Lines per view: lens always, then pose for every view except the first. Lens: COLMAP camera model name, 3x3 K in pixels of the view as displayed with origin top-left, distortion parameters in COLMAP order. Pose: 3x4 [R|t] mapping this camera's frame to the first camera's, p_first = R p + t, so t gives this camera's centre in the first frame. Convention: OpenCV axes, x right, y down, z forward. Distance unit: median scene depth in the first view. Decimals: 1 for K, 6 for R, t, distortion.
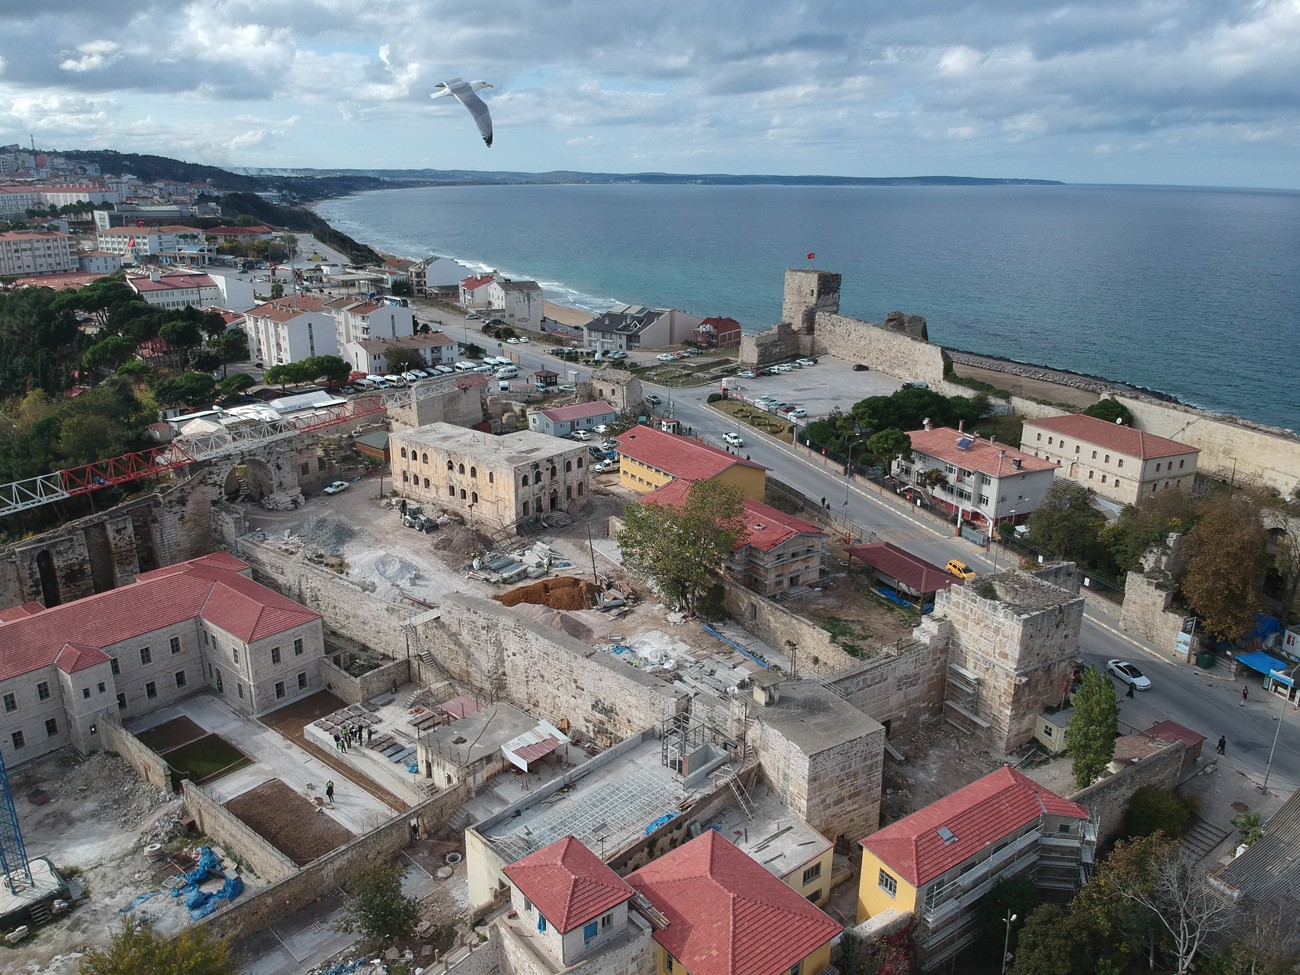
lens RADIAL K [[949.8, 0, 666.5], [0, 949.8, 487.0], [0, 0, 1]] dist [0.107783, -0.192271]
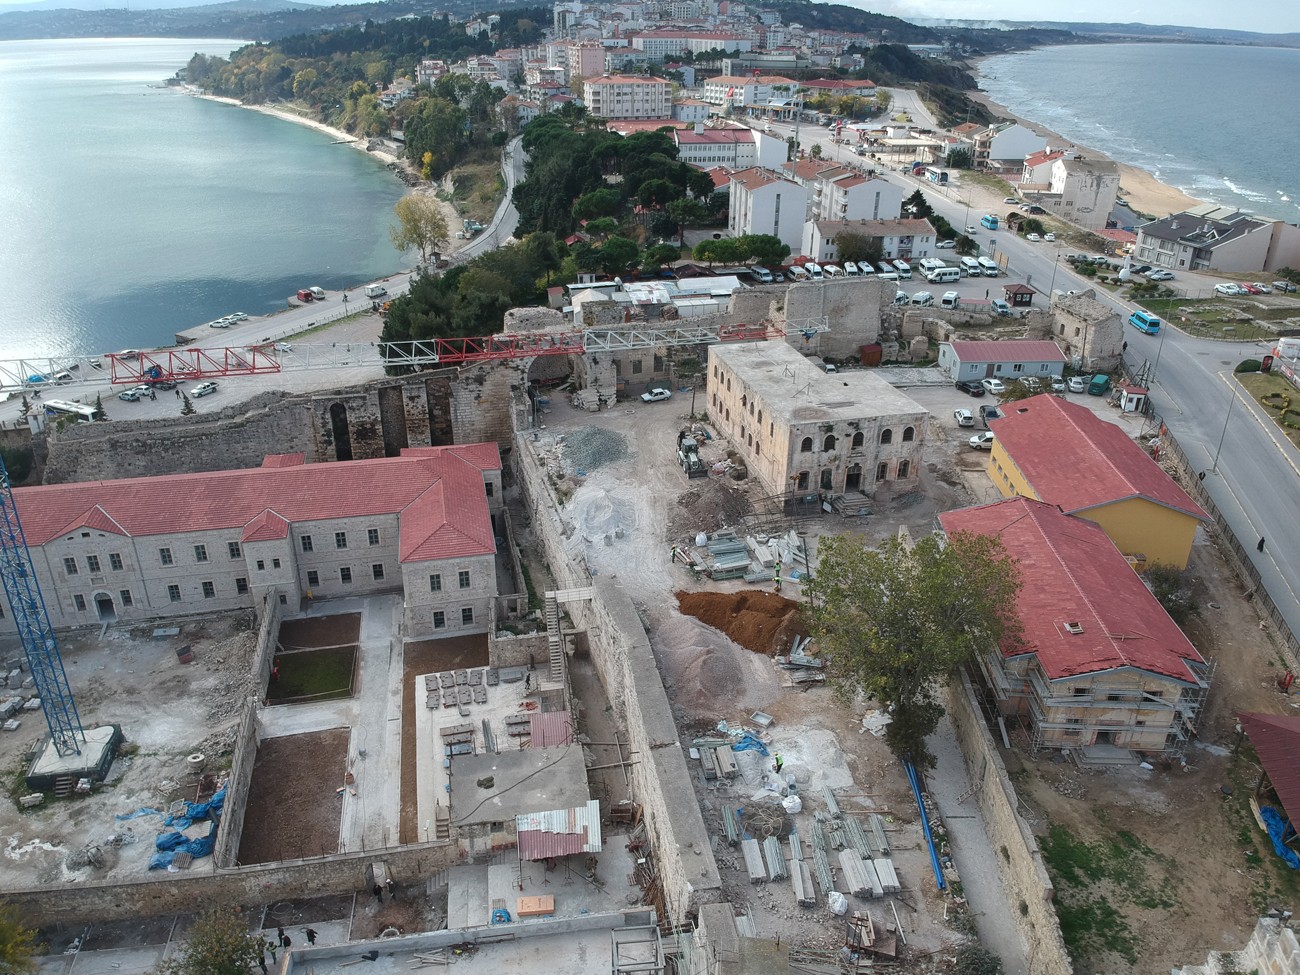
lens RADIAL K [[949.8, 0, 666.5], [0, 949.8, 487.0], [0, 0, 1]] dist [0.107783, -0.192271]
pose [[0.792840, 0.264966, -0.548815, 0.166084], [-0.190788, 0.963186, 0.189403, -0.087344], [0.578796, -0.045459, 0.814204, 0.308629]]
